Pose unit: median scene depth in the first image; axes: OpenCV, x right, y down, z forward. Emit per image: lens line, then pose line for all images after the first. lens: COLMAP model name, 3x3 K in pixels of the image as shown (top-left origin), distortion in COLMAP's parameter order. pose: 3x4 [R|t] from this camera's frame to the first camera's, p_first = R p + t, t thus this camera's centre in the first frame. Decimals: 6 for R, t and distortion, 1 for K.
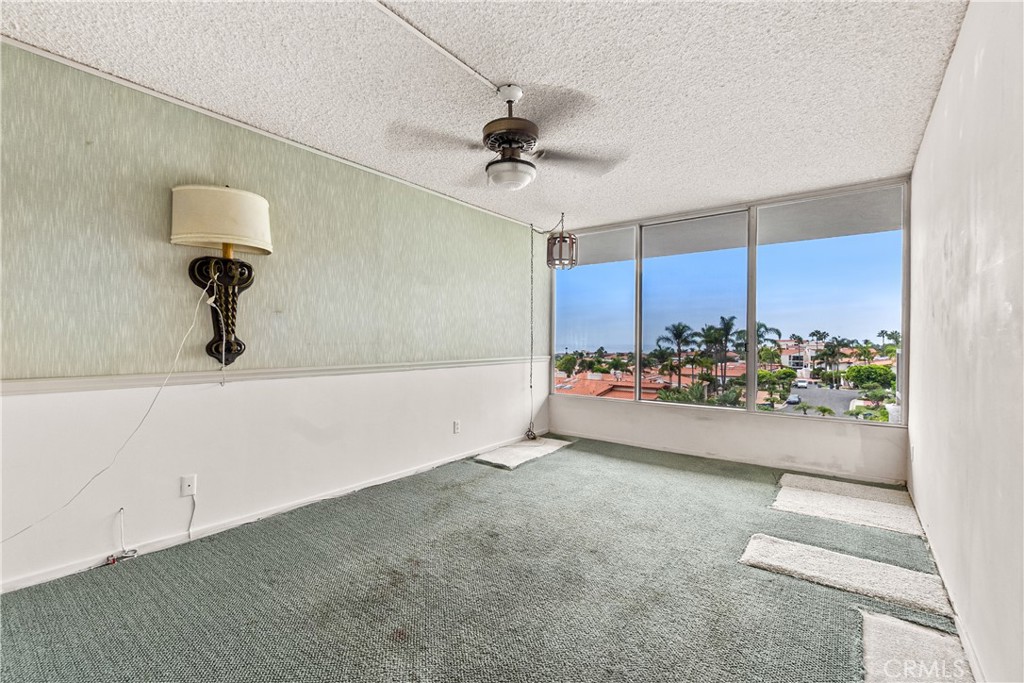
lens RADIAL K [[441.0, 0, 516.7], [0, 441.0, 343.1], [0, 0, 1]] dist [-0.005586, 0.001319]
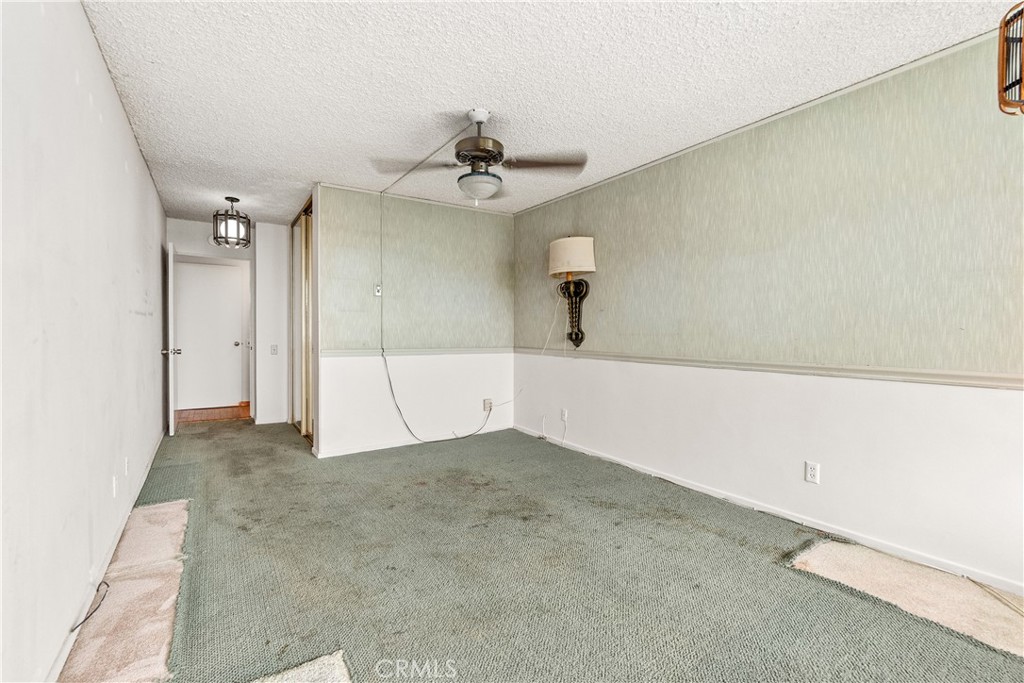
lens RADIAL K [[441.0, 0, 513.5], [0, 441.0, 340.1], [0, 0, 1]] dist [-0.005586, 0.001319]
pose [[-0.315530, 0.010682, -0.948855, 0.719764], [-0.010963, 0.999829, 0.014901, 0.002447], [0.948852, 0.015104, -0.315359, 1.002514]]
